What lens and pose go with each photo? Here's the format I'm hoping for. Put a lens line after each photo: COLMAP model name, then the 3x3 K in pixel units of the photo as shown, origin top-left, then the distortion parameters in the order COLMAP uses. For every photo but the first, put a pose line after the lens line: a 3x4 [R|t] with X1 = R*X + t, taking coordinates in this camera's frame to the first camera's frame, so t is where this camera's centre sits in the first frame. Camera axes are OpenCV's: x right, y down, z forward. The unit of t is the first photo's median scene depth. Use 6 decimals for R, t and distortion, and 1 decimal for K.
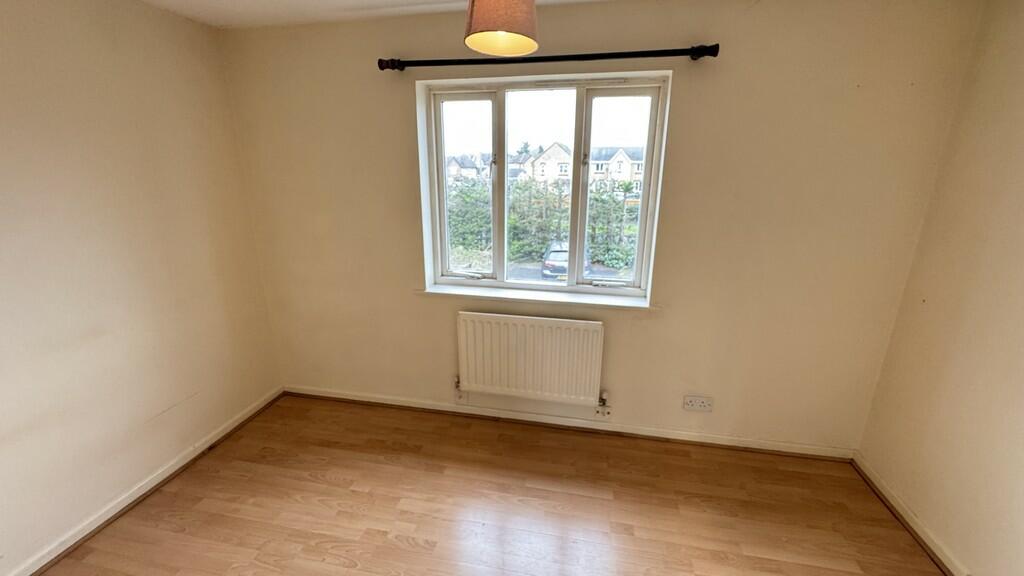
lens RADIAL K [[411.1, 0, 504.6], [0, 411.1, 285.7], [0, 0, 1]] dist [-0.002495, 0.000342]
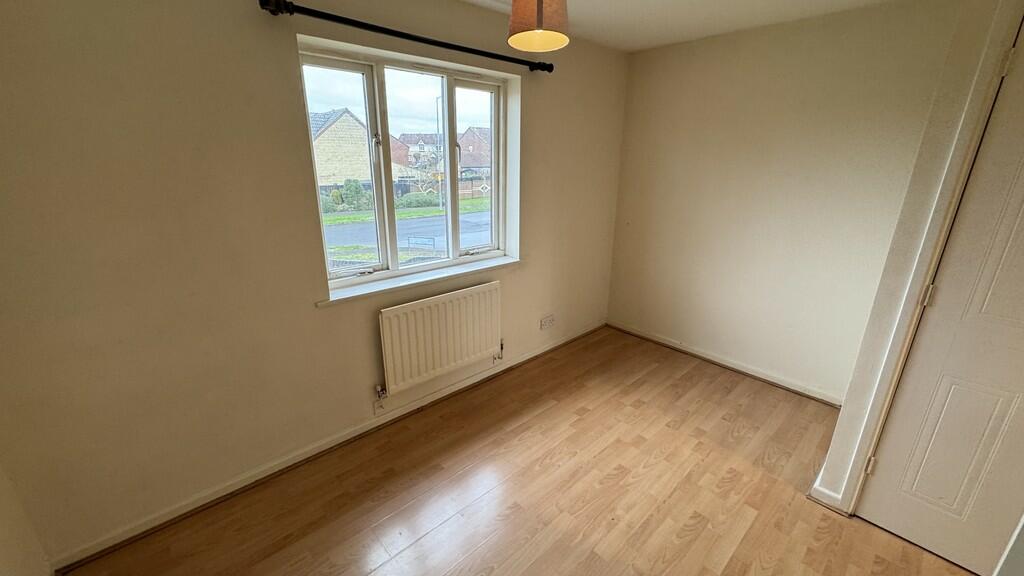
lens RADIAL K [[411.1, 0, 504.6], [0, 411.1, 288.8], [0, 0, 1]] dist [-0.002495, 0.000342]
pose [[0.580369, -0.242896, 0.777286, -0.659928], [0.225712, 0.965066, 0.133046, -0.041063], [-0.782449, 0.098226, 0.614919, 0.238900]]
